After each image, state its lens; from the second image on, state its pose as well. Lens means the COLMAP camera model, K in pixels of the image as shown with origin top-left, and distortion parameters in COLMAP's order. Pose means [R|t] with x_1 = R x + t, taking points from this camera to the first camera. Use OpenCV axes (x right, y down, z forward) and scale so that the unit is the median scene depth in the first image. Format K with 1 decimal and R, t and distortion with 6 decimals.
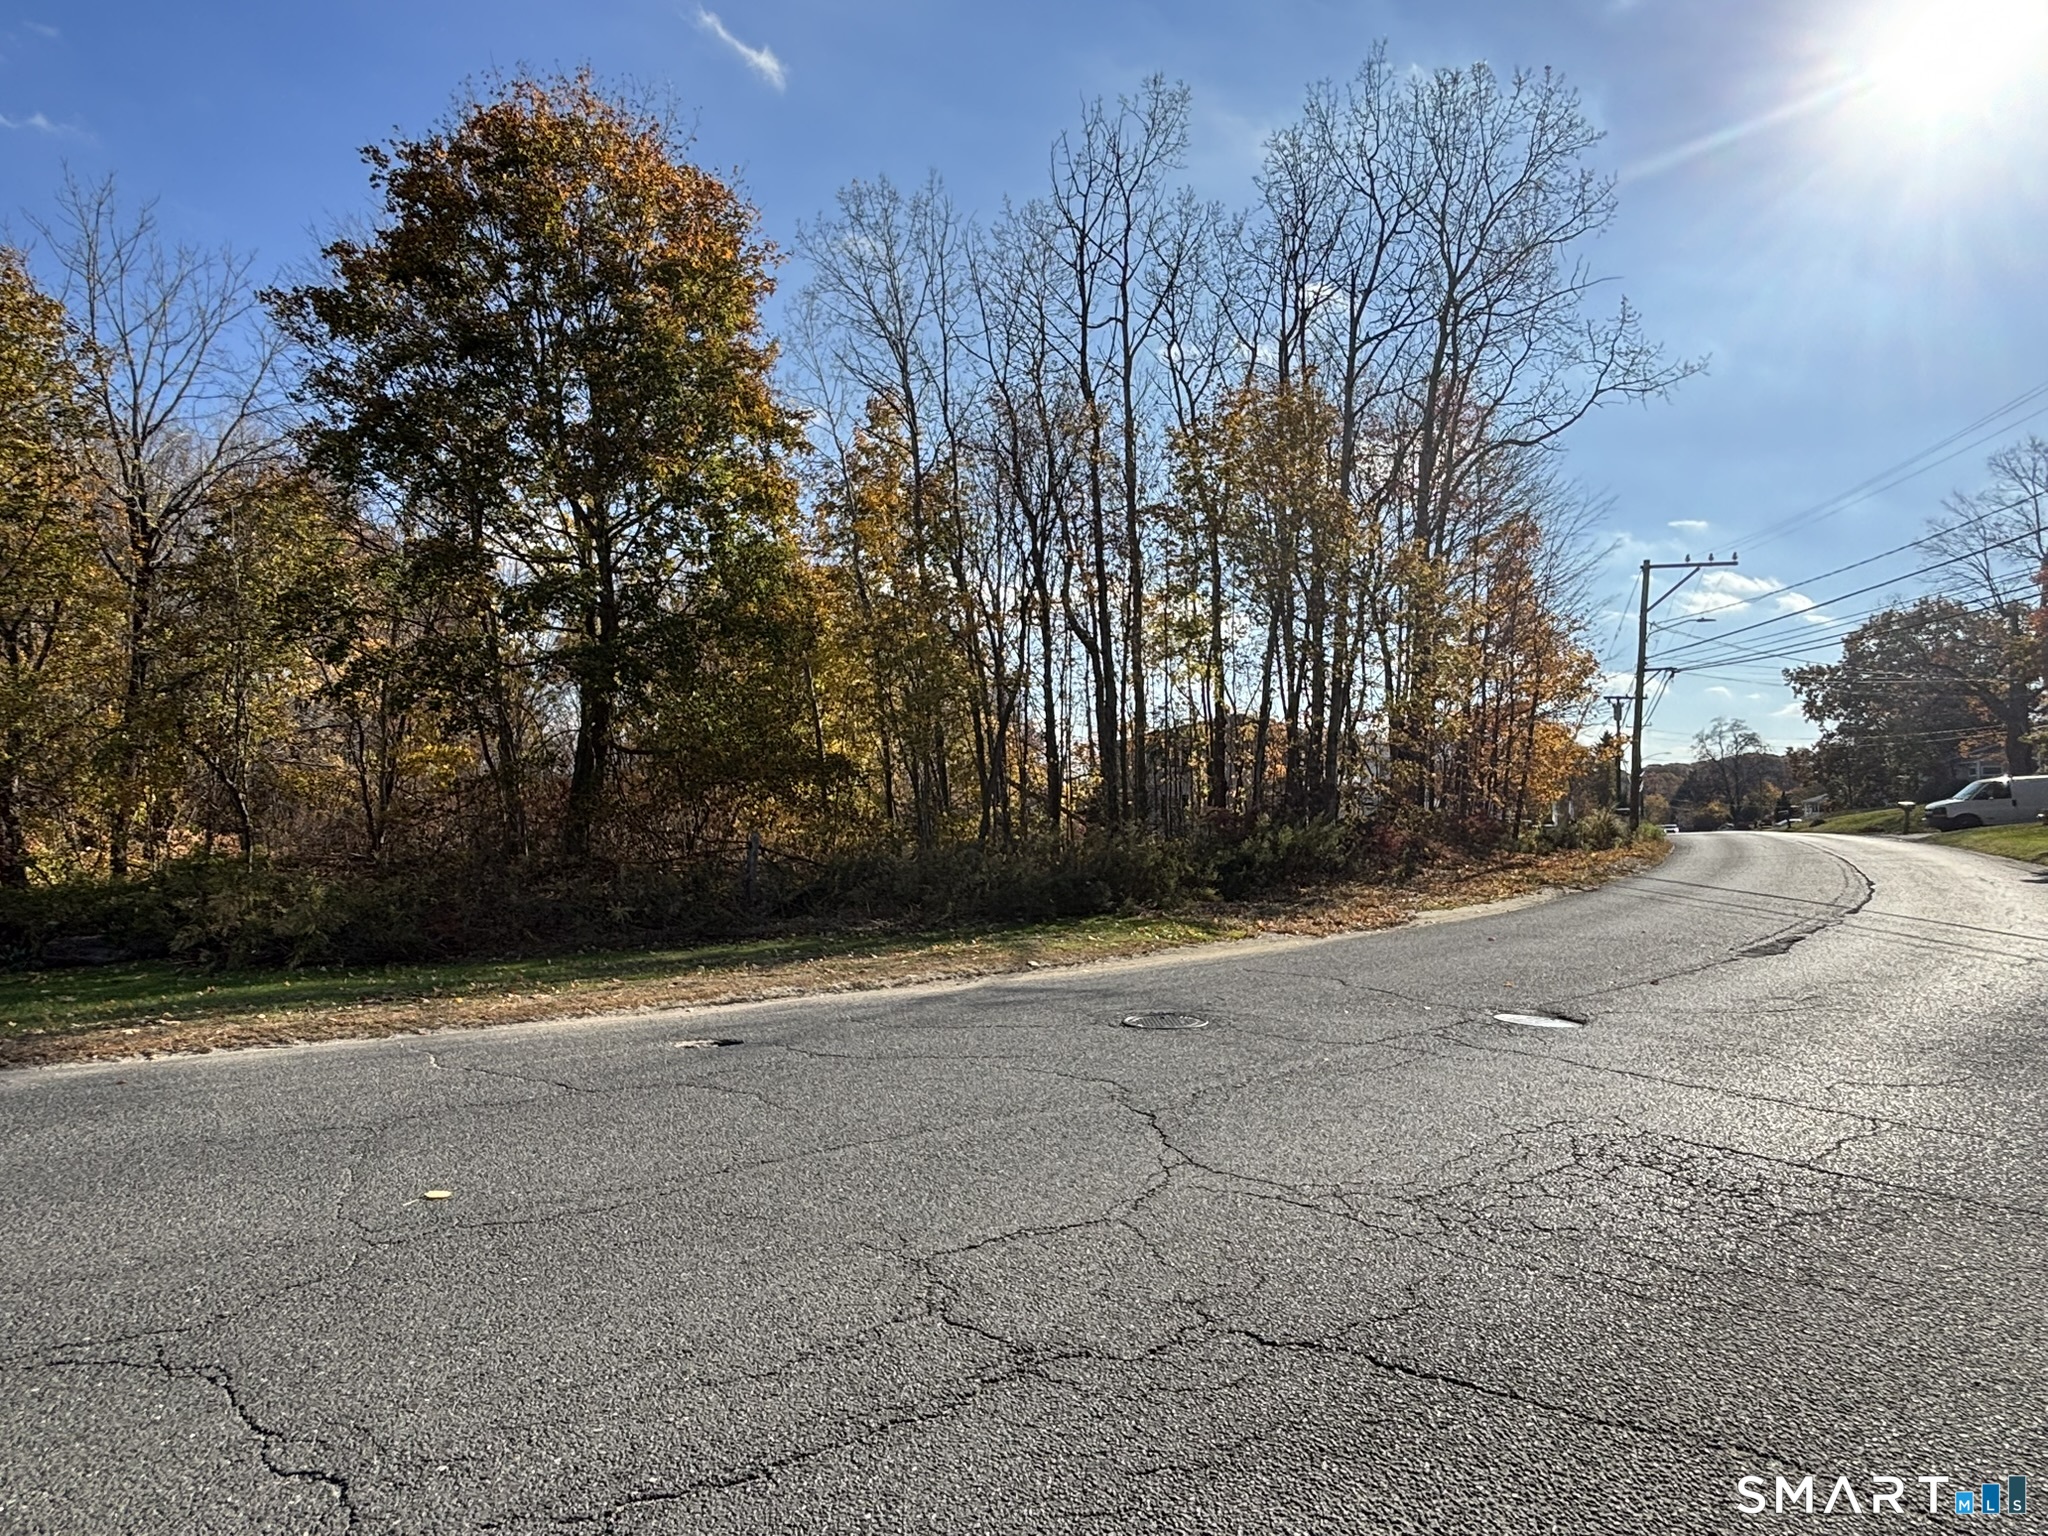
lens RADIAL K [[1165.8, 0, 1019.5], [0, 1165.8, 769.1], [0, 0, 1]] dist [-0.017345, 0.007121]
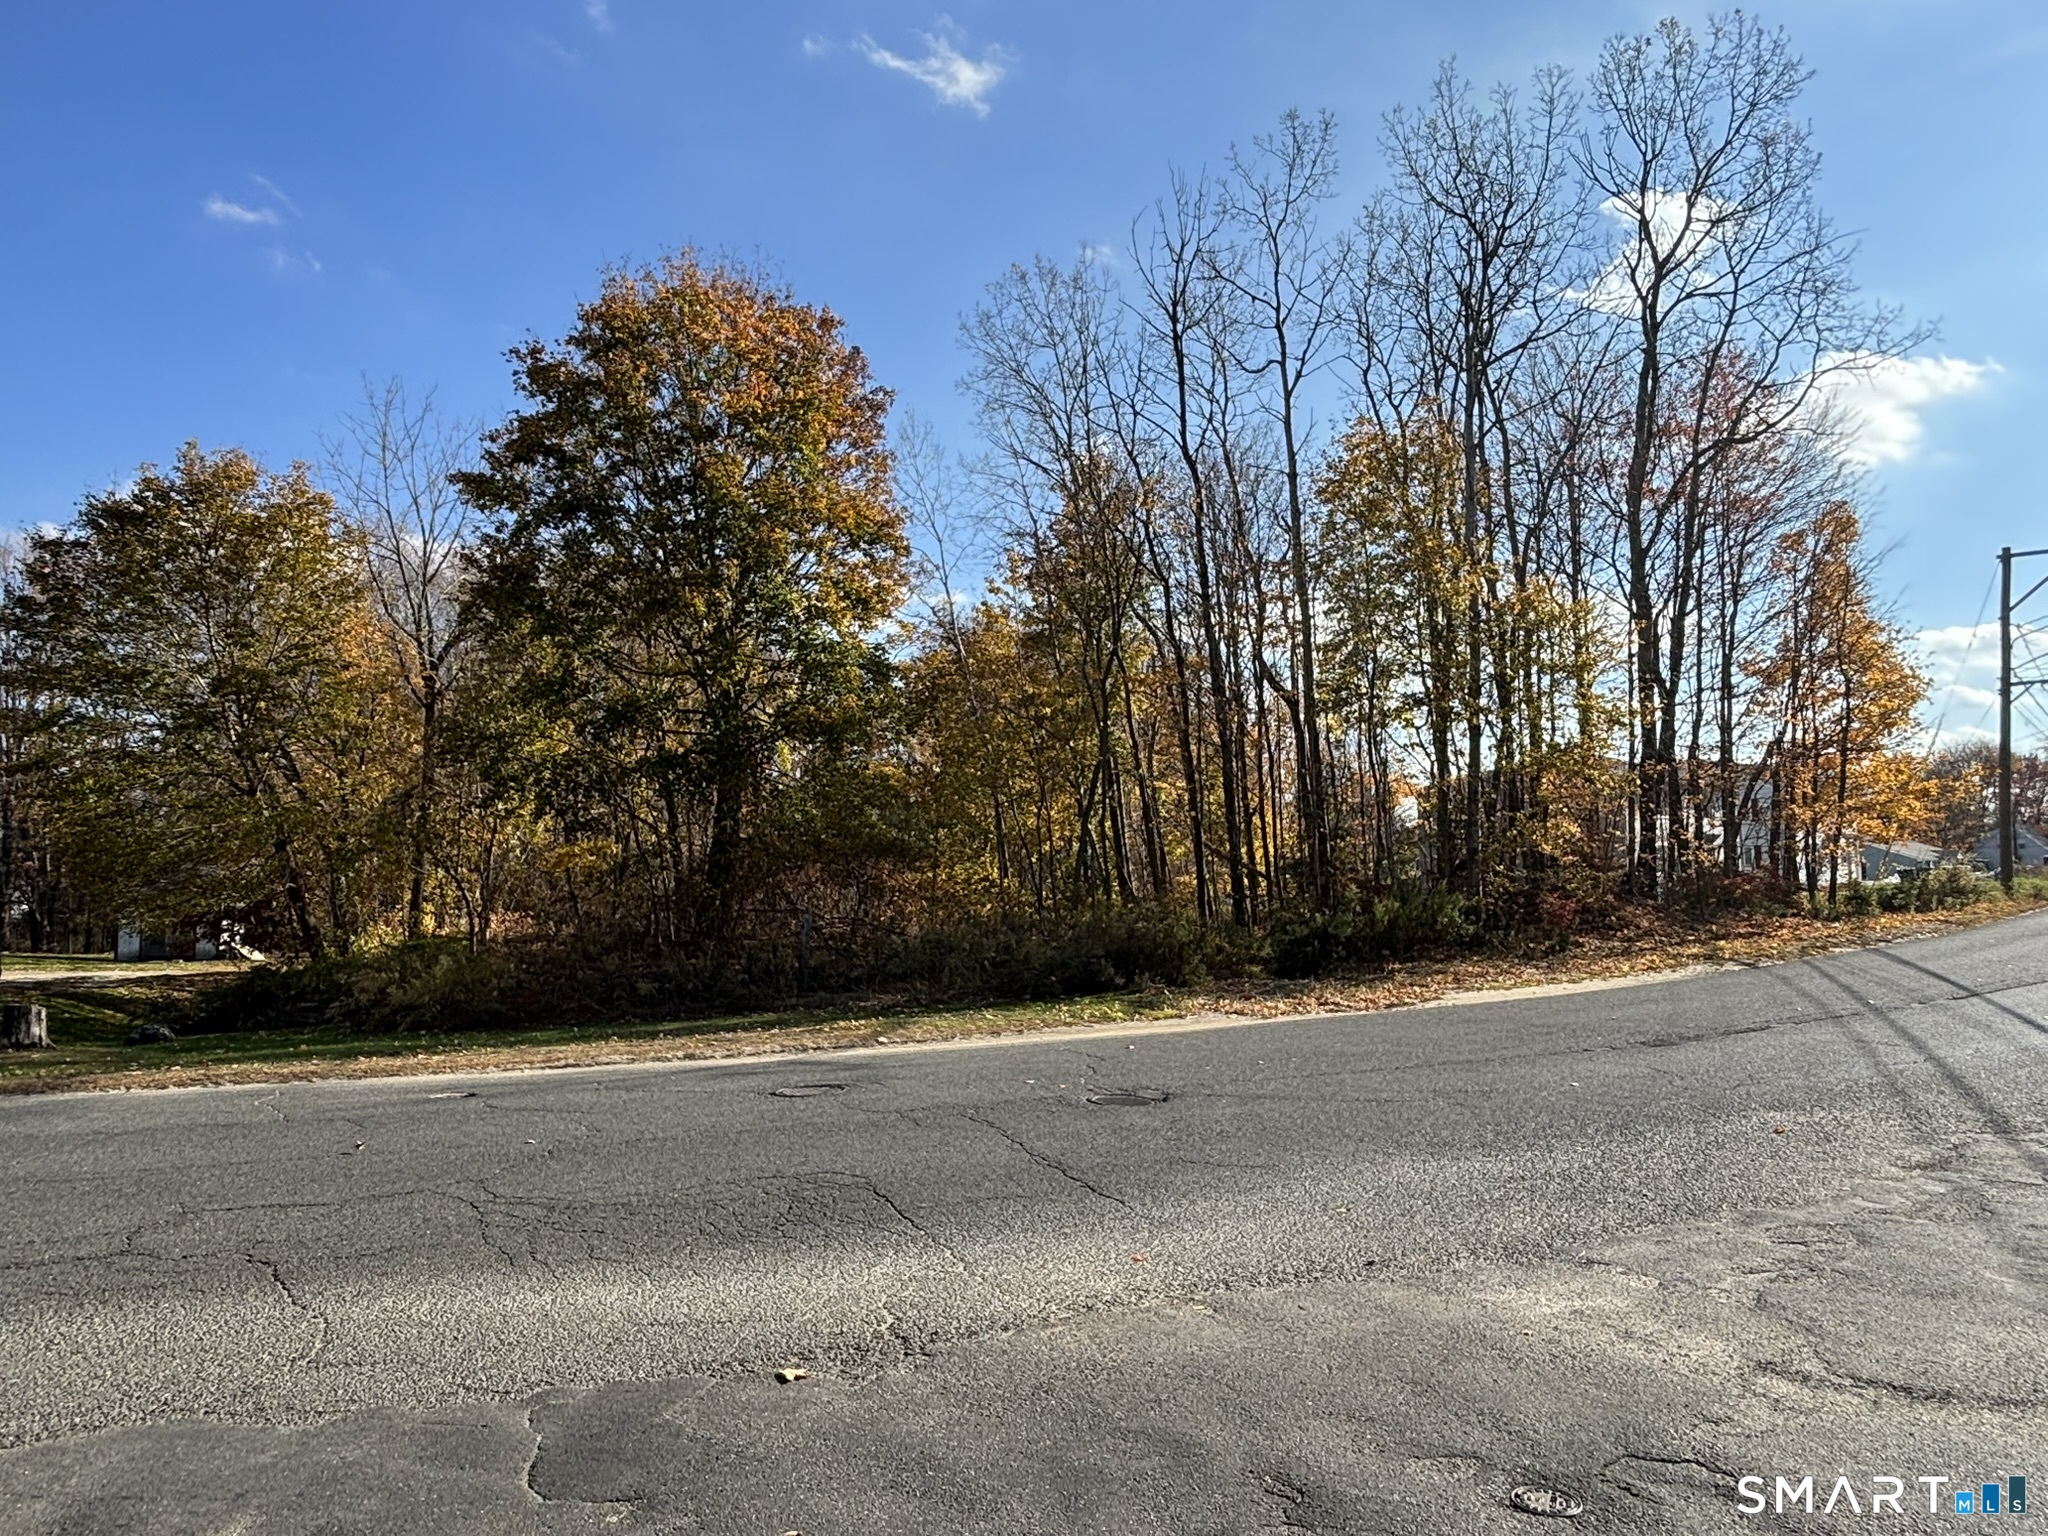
lens RADIAL K [[1271.0, 0, 1022.7], [0, 1271.0, 751.0], [0, 0, 1]] dist [-0.005278, 0.000168]
pose [[0.946951, -0.045579, -0.318130, 0.314530], [0.030005, 0.998107, -0.053687, -0.024062], [0.319974, 0.041294, 0.946526, -0.072838]]
